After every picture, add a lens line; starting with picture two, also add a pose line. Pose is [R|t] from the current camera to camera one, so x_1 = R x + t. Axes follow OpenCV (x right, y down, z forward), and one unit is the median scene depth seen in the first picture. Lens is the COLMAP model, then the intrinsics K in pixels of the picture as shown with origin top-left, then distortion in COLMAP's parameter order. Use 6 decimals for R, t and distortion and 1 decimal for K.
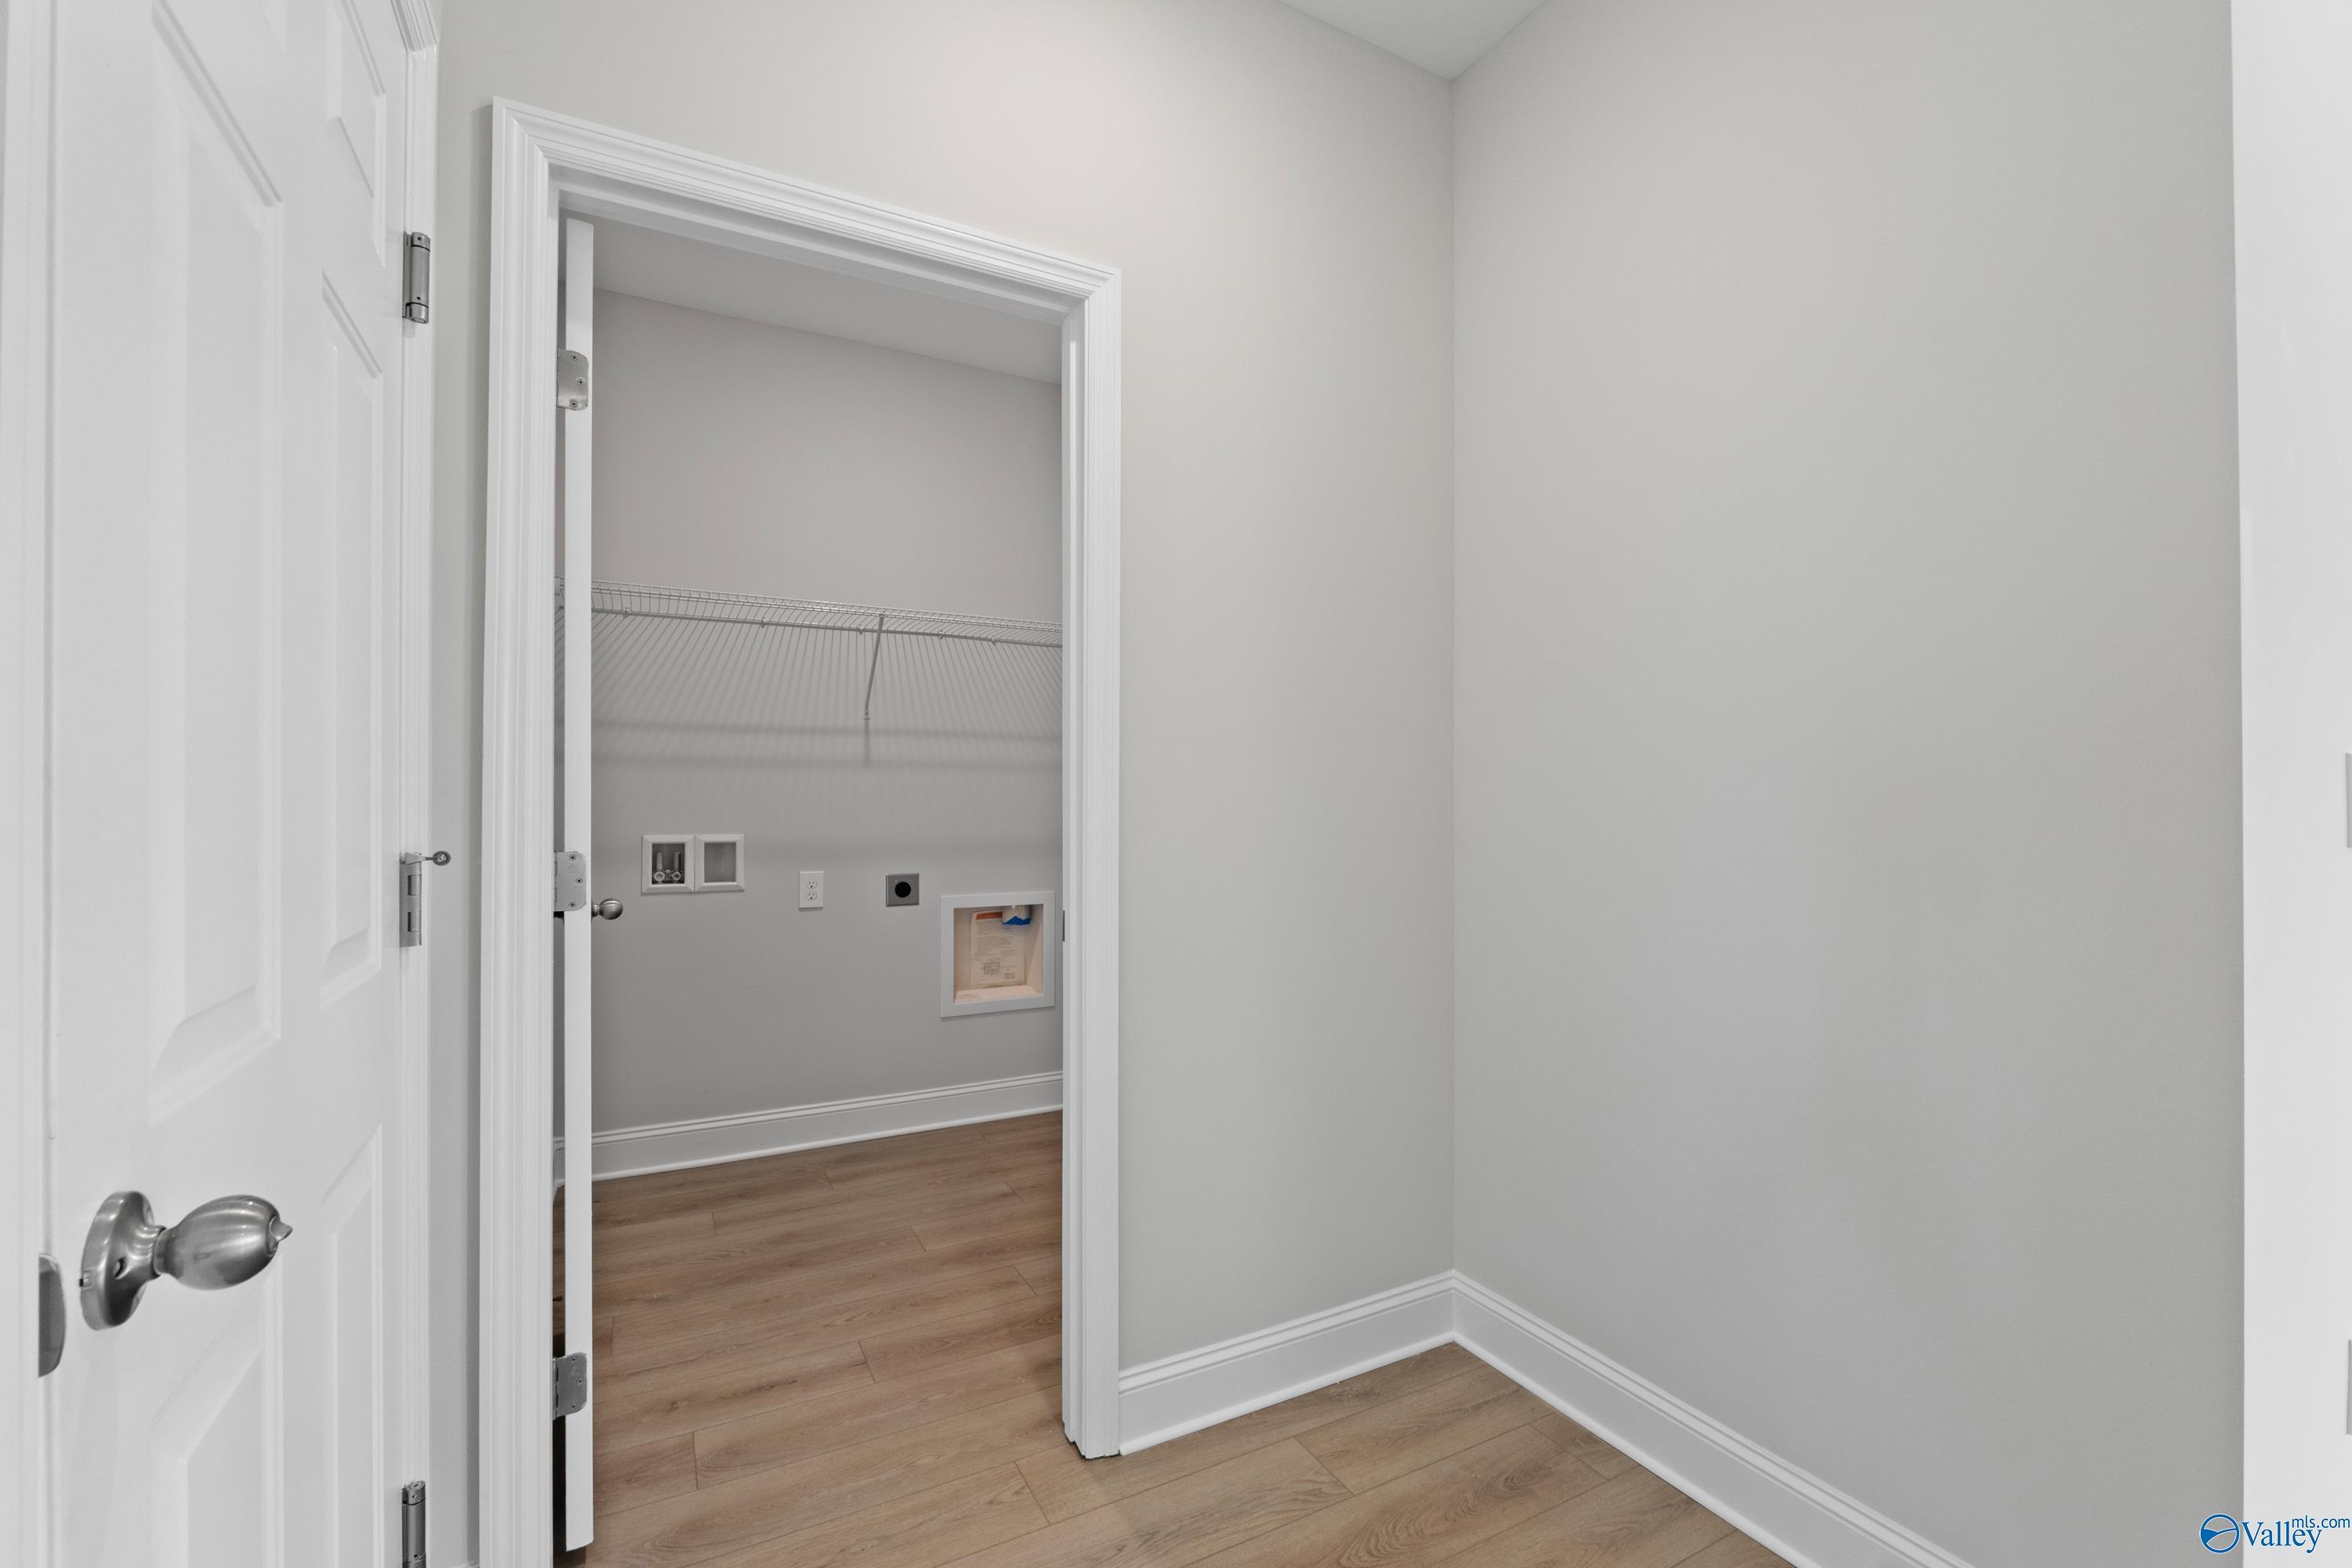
lens RADIAL K [[991.8, 0, 1169.6], [0, 991.8, 780.5], [0, 0, 1]] dist [-0.001736, -0.000138]
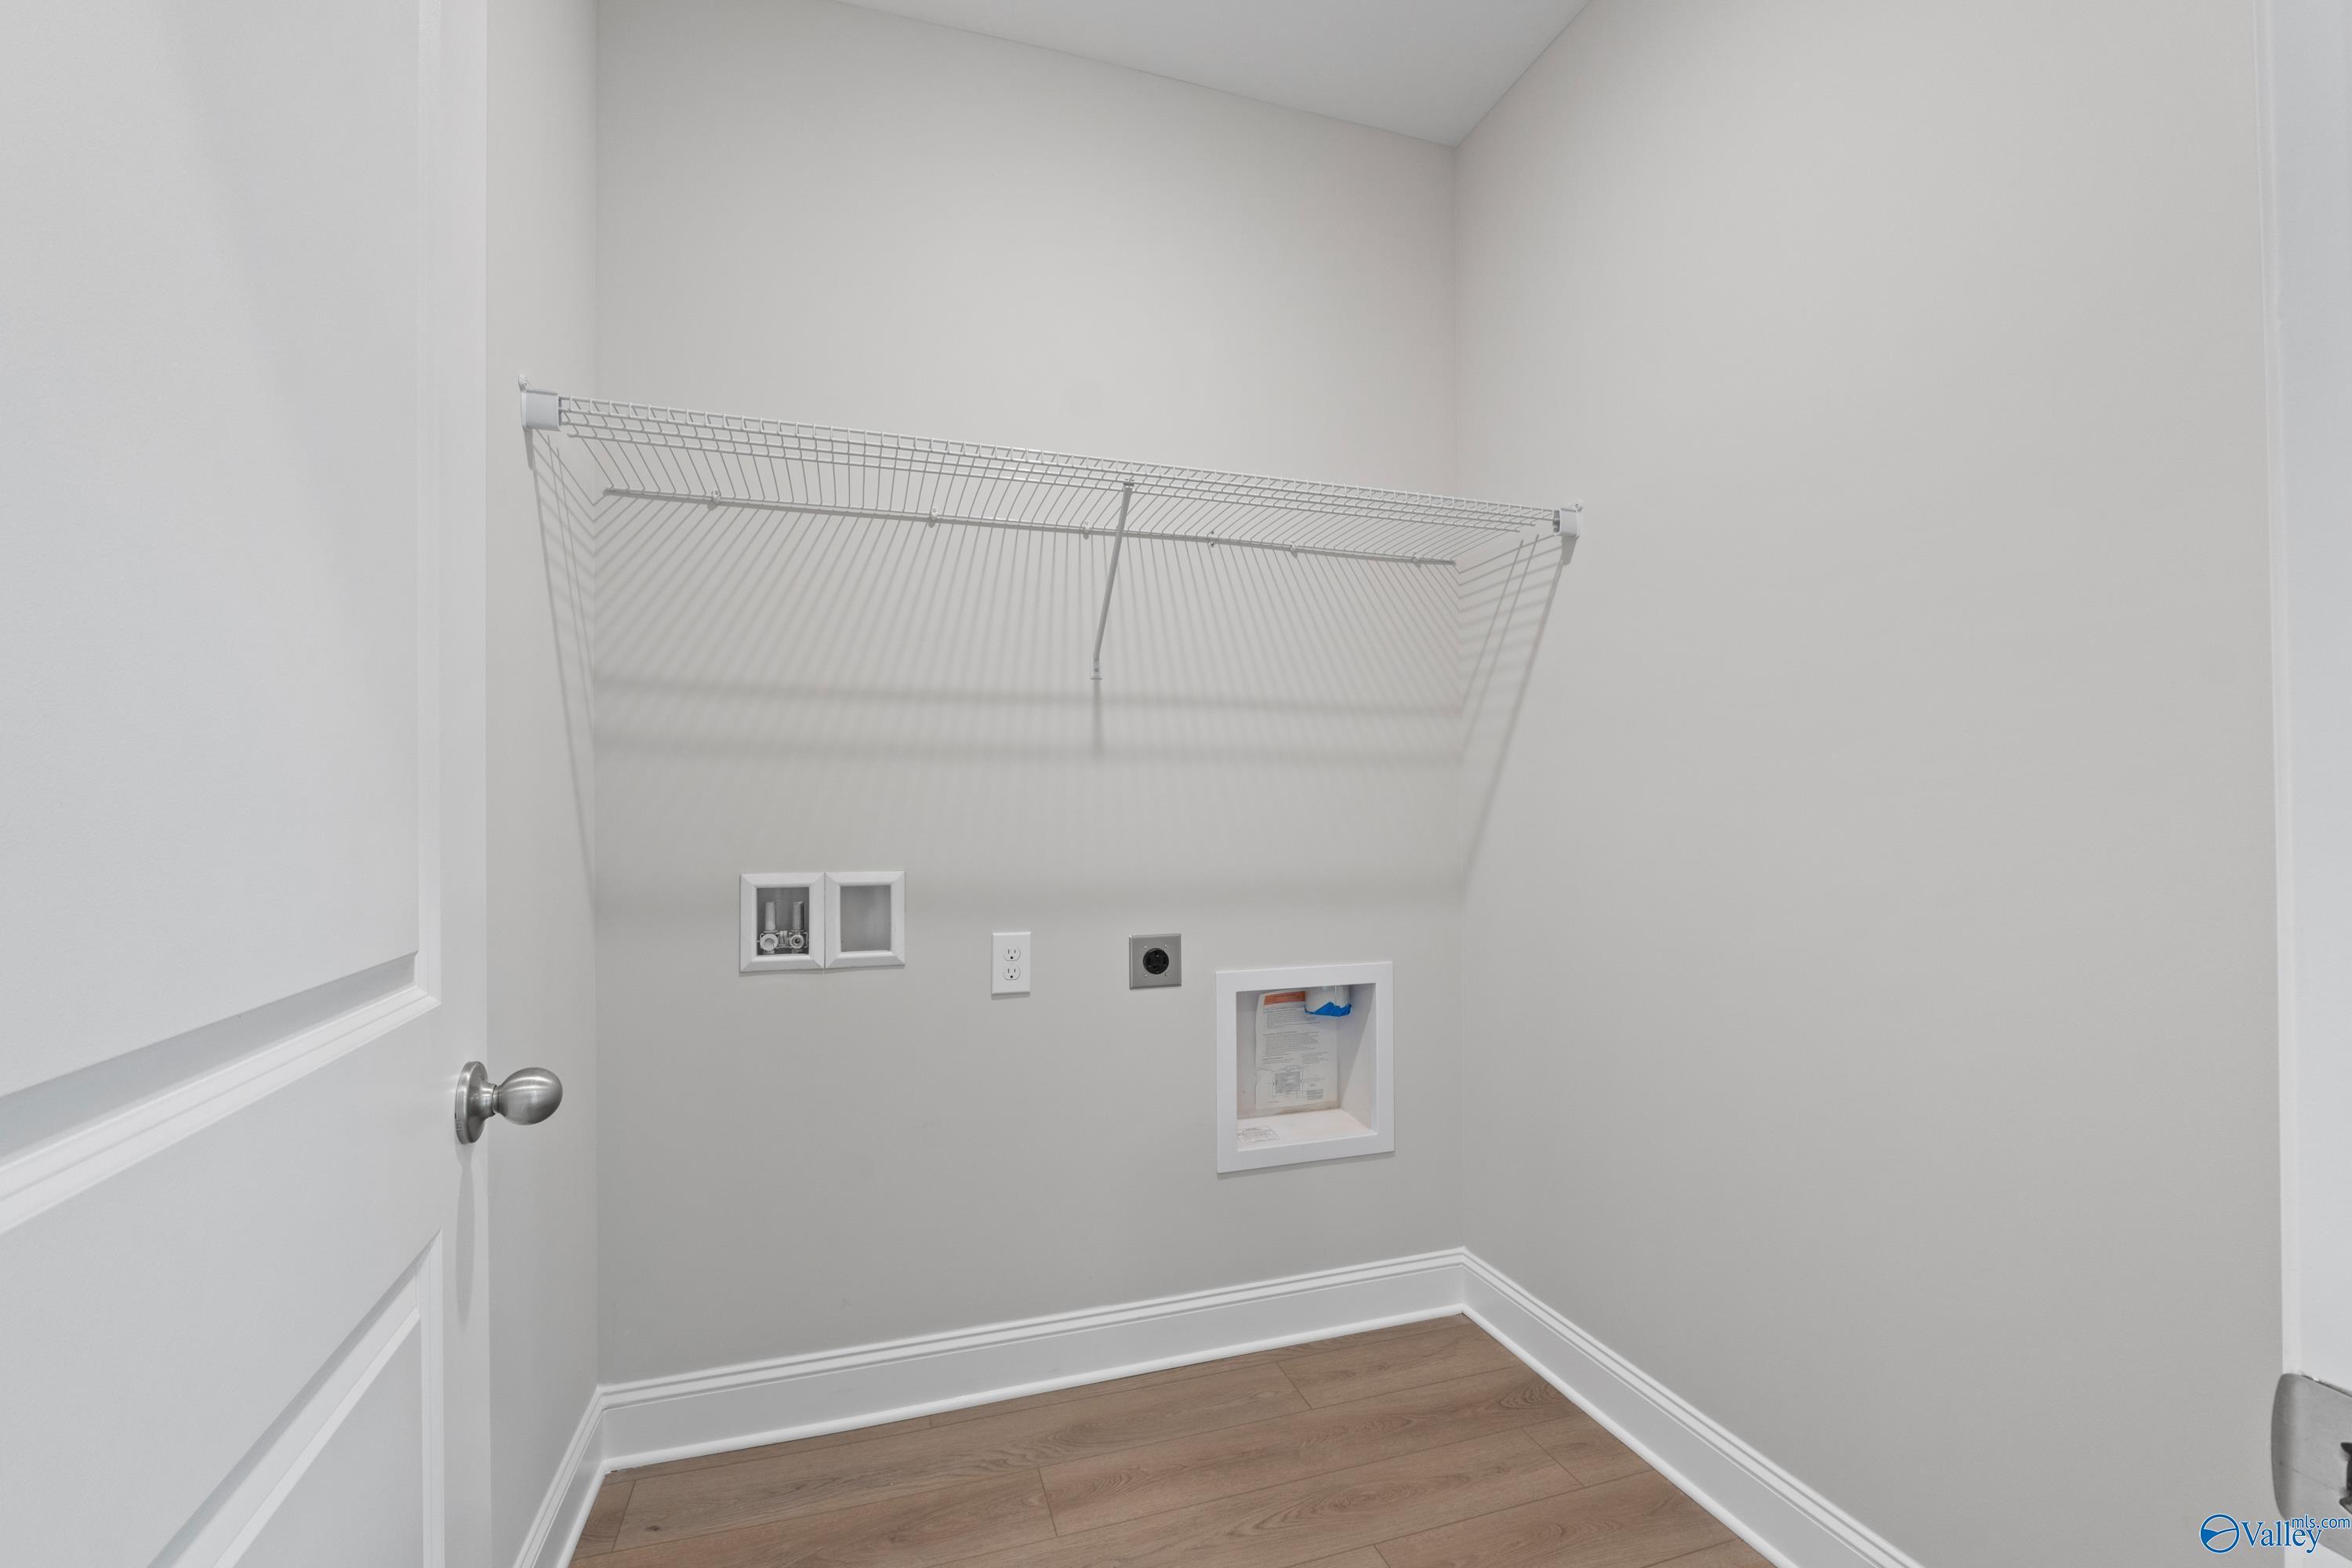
lens RADIAL K [[991.8, 0, 1176.4], [0, 991.8, 797.1], [0, 0, 1]] dist [-0.001736, -0.000138]
pose [[0.985258, -0.006948, -0.170934, -0.156529], [0.007418, 0.999970, 0.002109, 0.009105], [0.170915, -0.003346, 0.985280, 0.417543]]
